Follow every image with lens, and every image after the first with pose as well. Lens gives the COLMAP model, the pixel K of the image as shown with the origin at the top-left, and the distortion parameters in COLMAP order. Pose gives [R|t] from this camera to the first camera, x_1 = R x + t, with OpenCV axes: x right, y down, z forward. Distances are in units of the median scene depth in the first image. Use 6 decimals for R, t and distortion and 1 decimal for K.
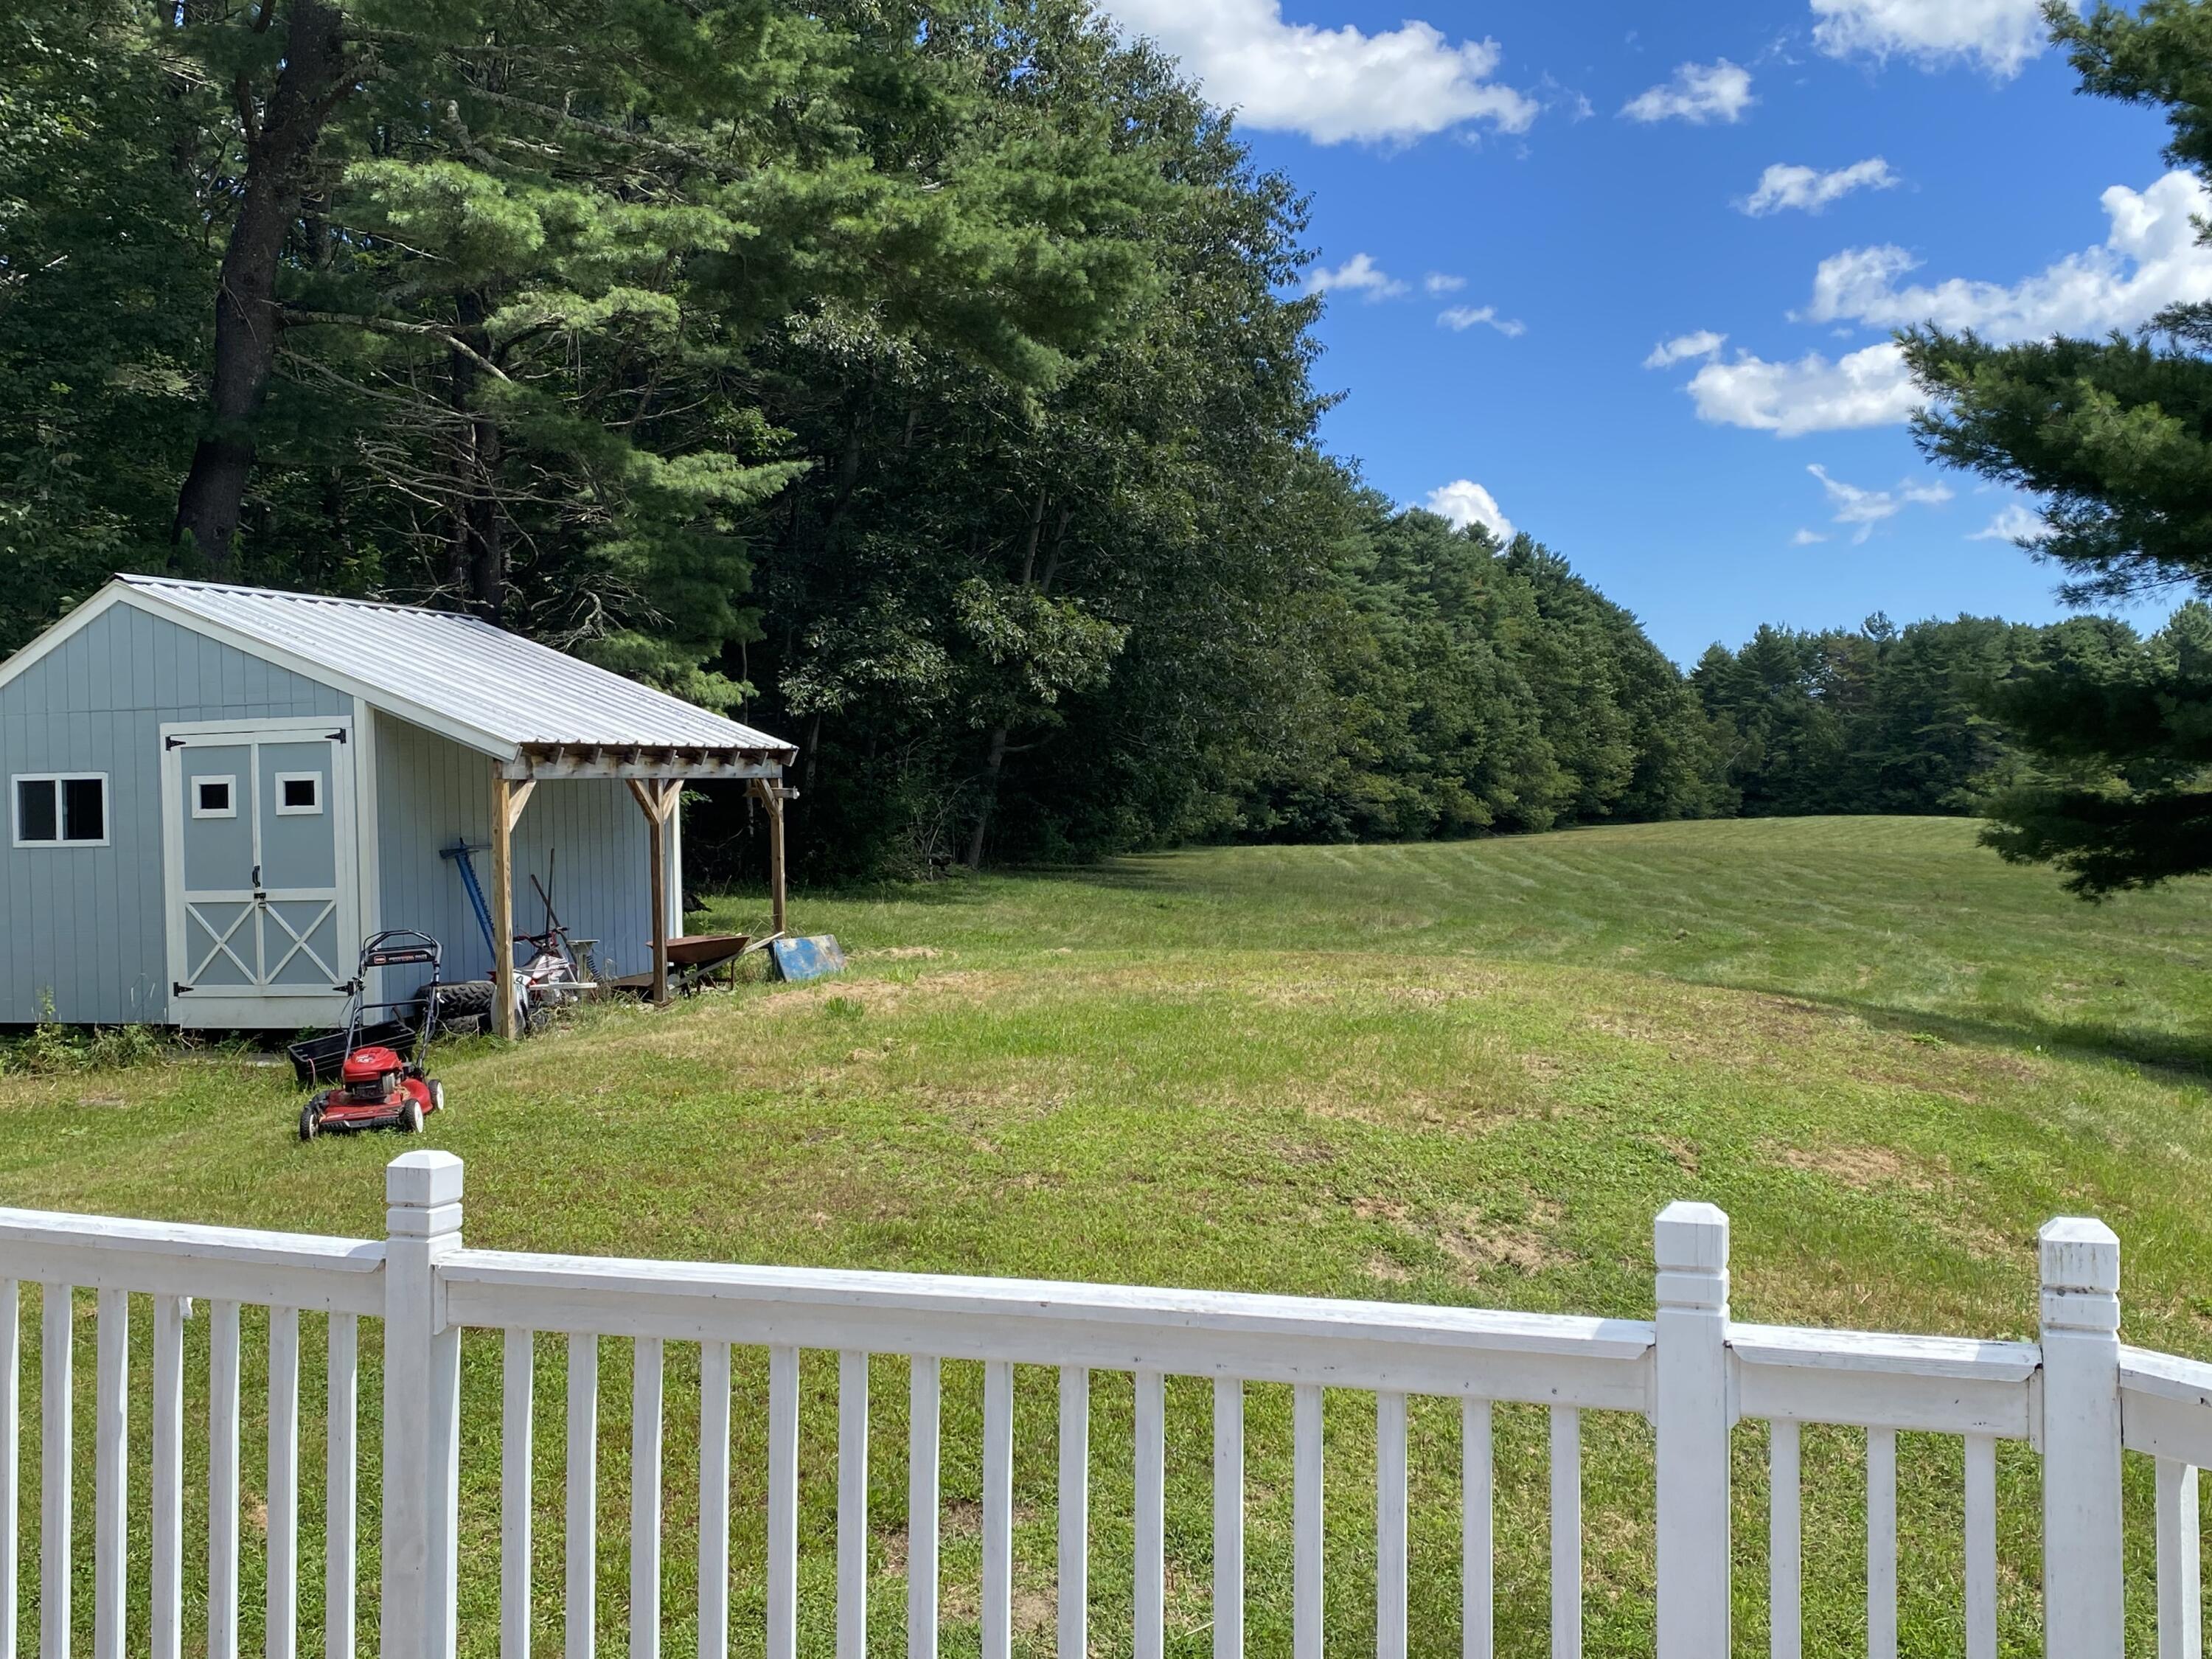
lens RADIAL K [[2291.7, 0, 1104.8], [0, 2291.7, 777.8], [0, 0, 1]] dist [0.091089, -0.184249]
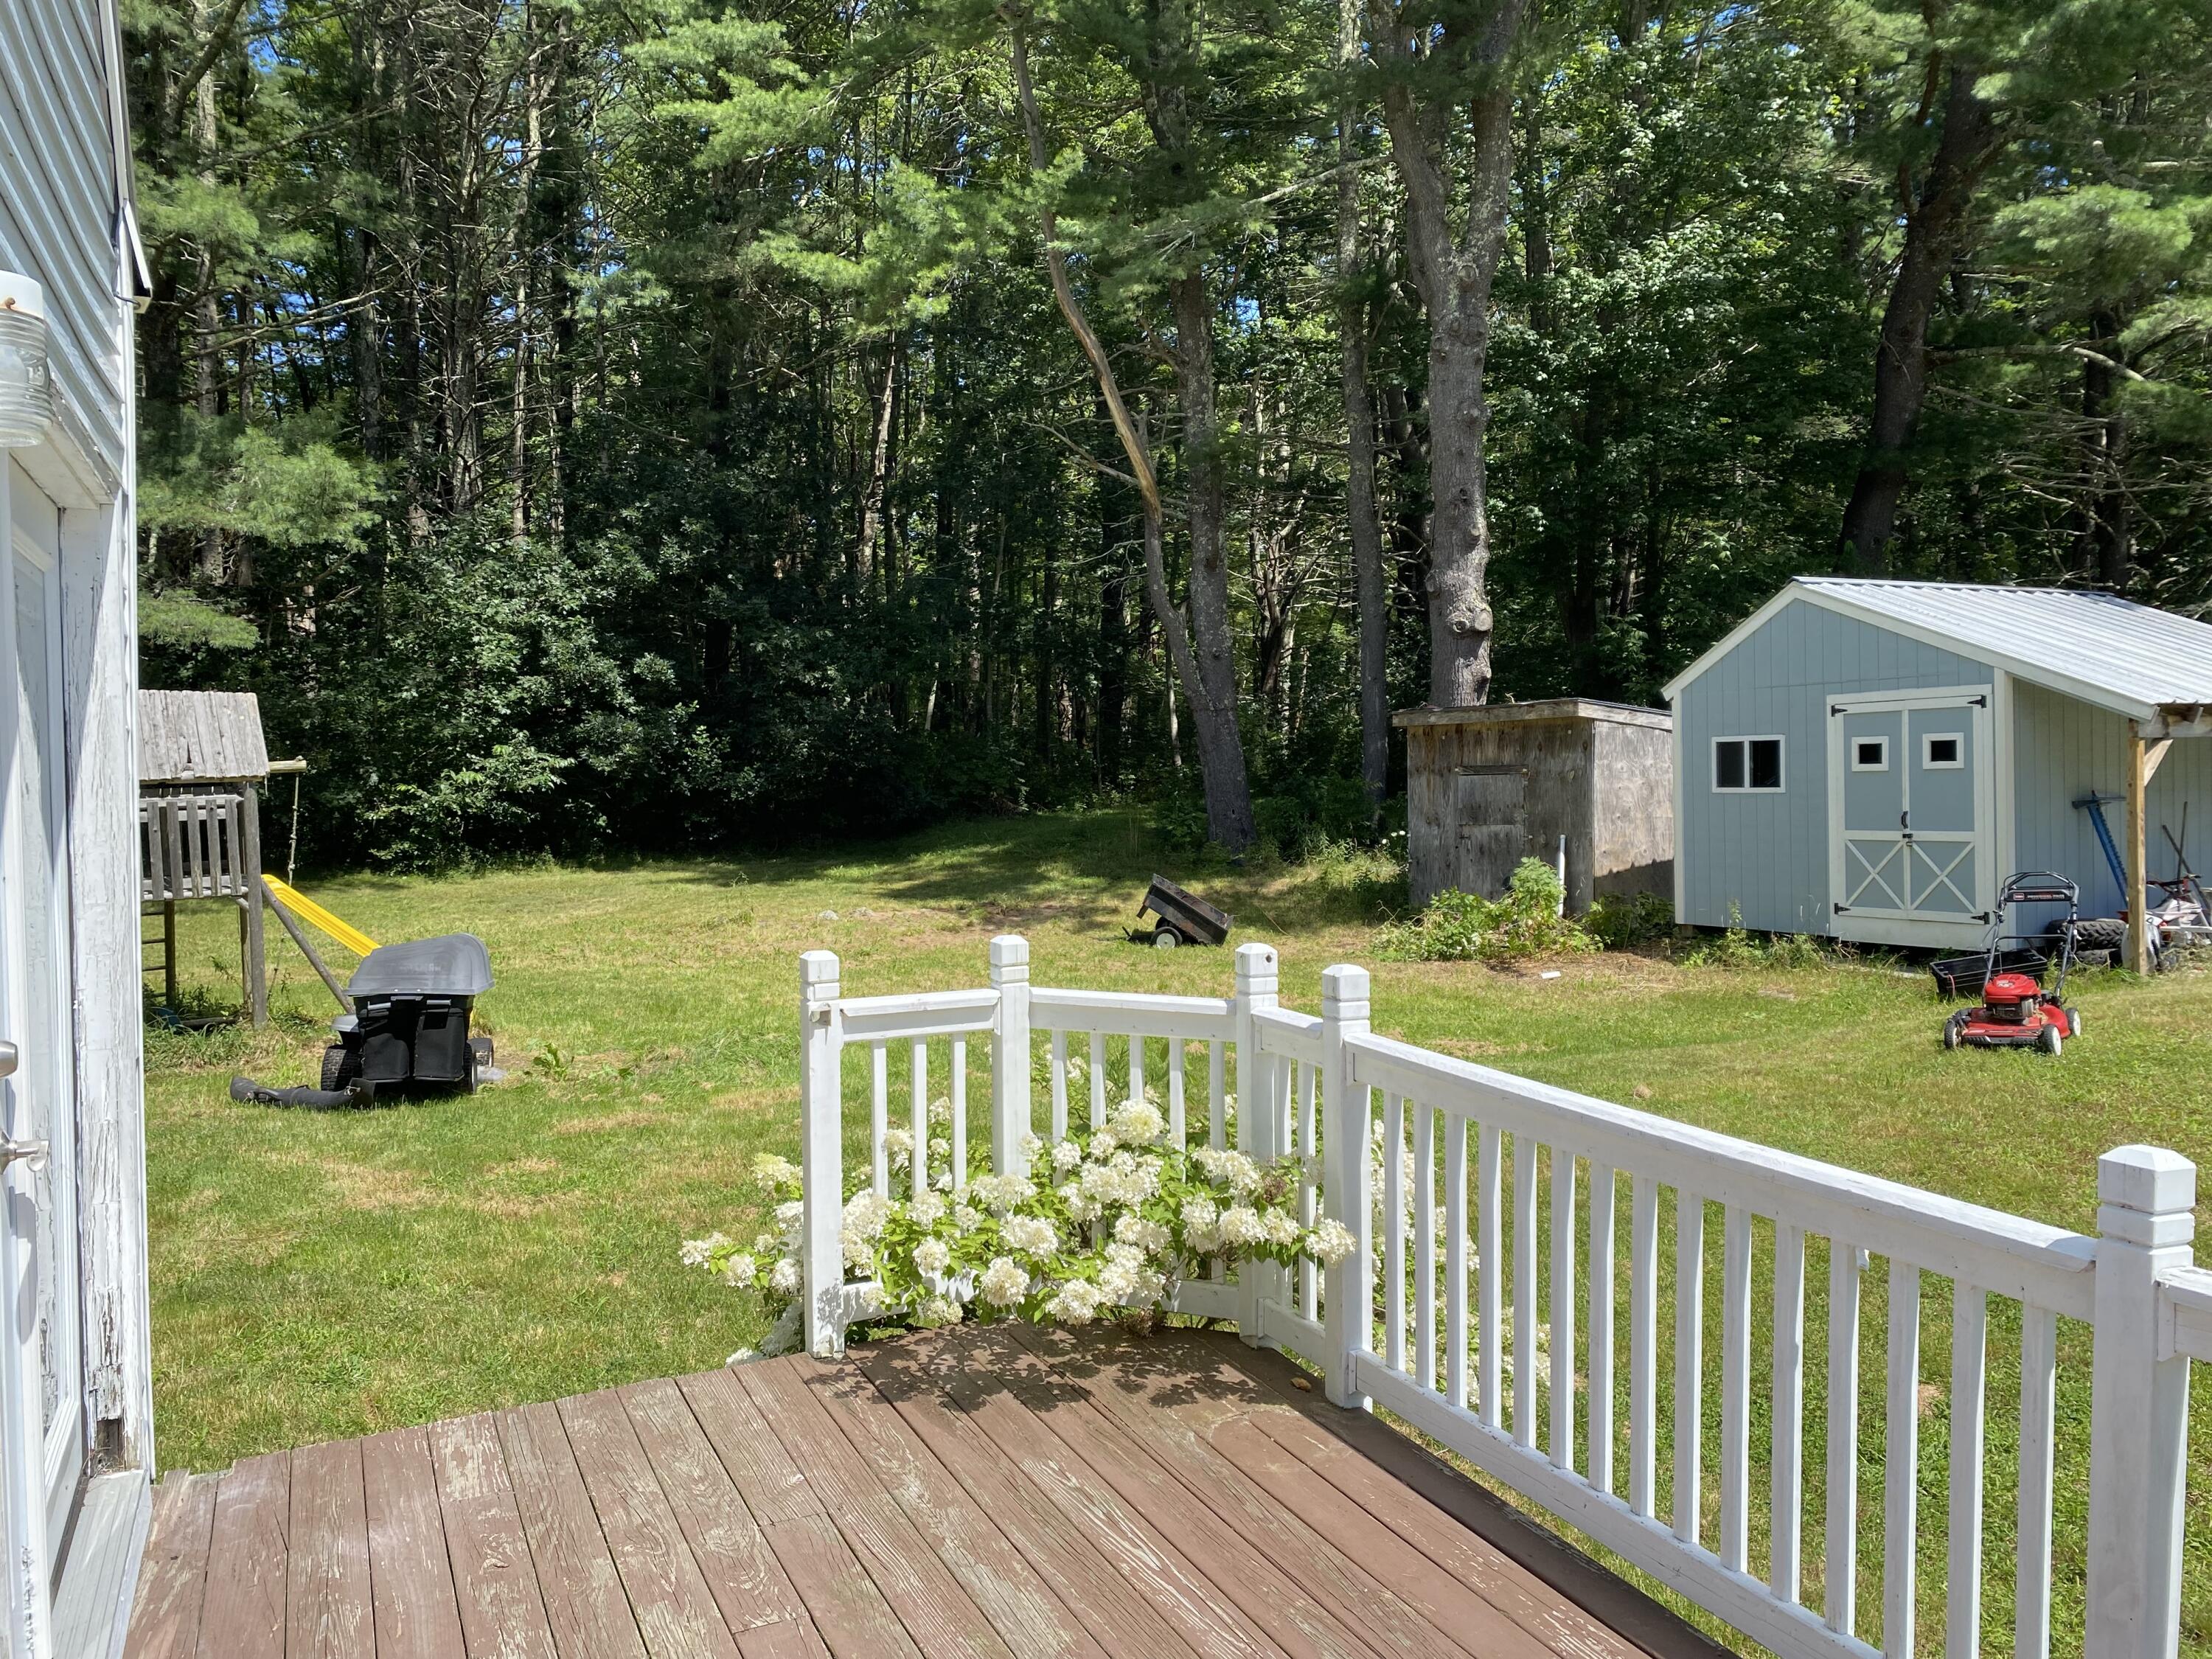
lens RADIAL K [[1732.0, 0, 1106.0], [0, 1732.0, 829.5], [0, 0, 1]] dist [0.050086, -0.047671]
pose [[0.713640, 0.030860, -0.699833, -0.026284], [0.004296, 0.998818, 0.048425, 0.001657], [0.700500, -0.037564, 0.712664, 0.058531]]
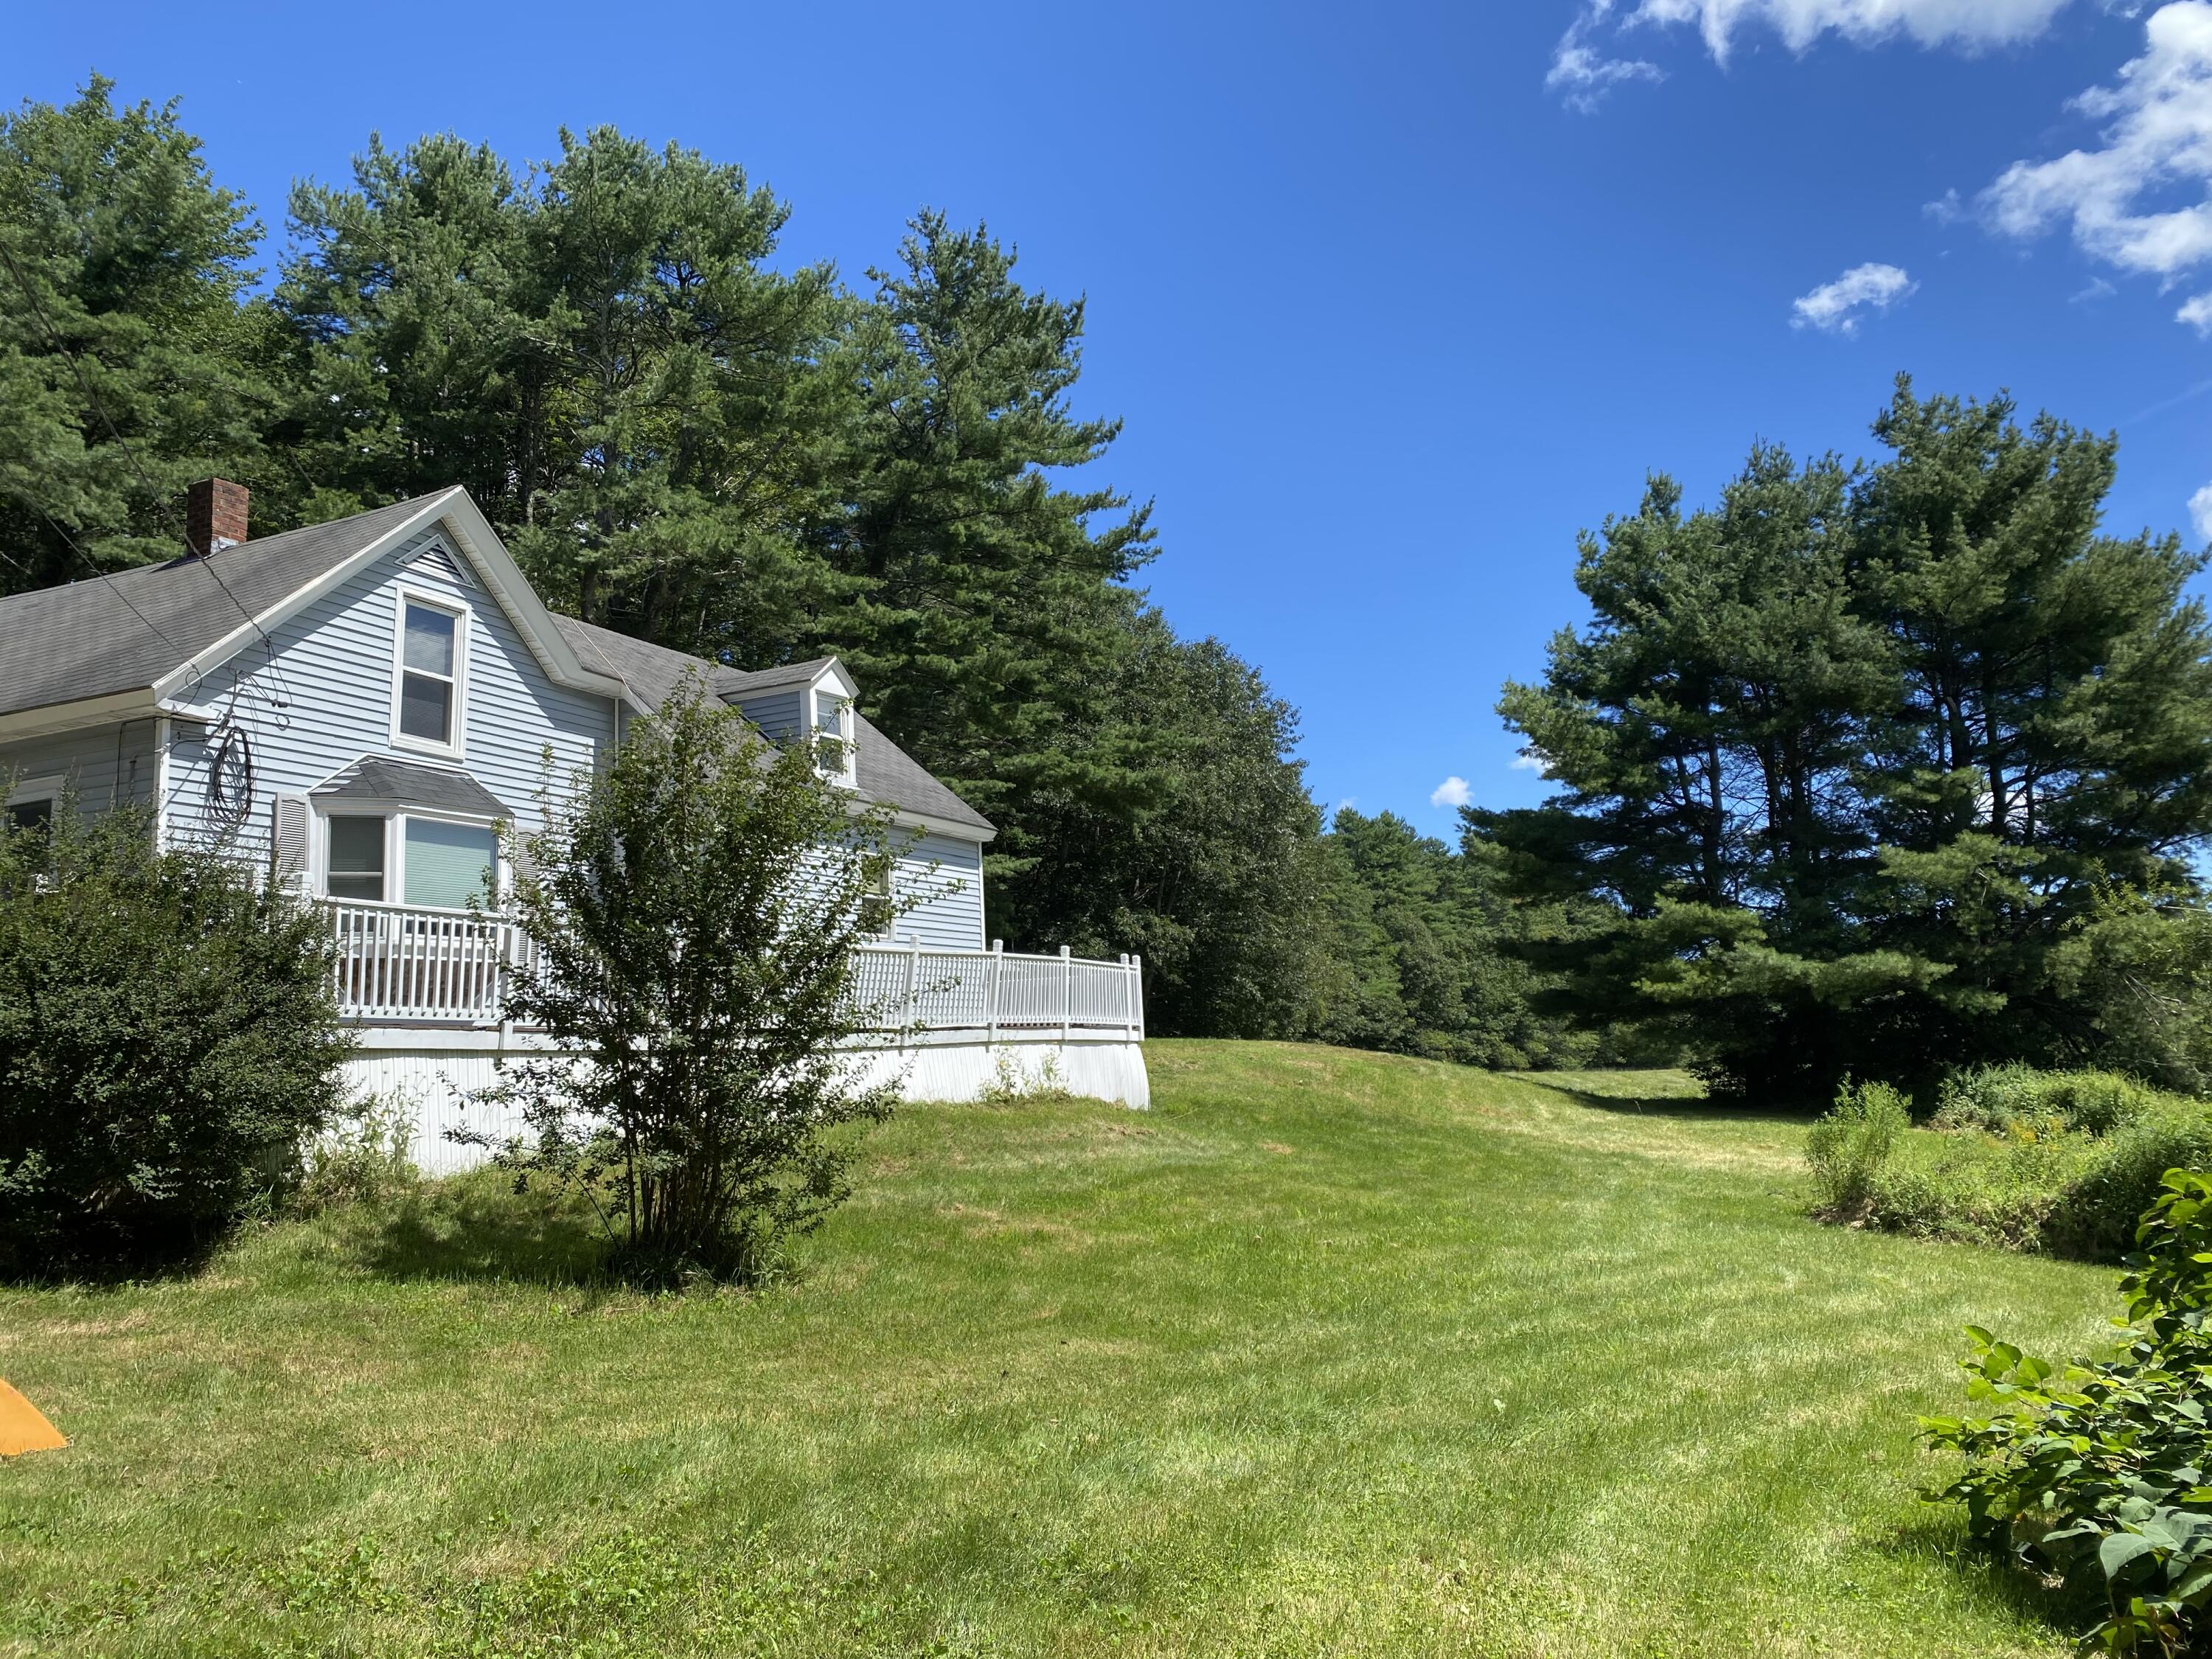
lens RADIAL K [[1732.0, 0, 1106.0], [0, 1732.0, 829.5], [0, 0, 1]] dist [0.050086, -0.047671]
pose [[0.994247, -0.028439, -0.103267, 0.097195], [0.014826, 0.991368, -0.130266, 0.049827], [0.106080, 0.127985, 0.986087, -0.585334]]
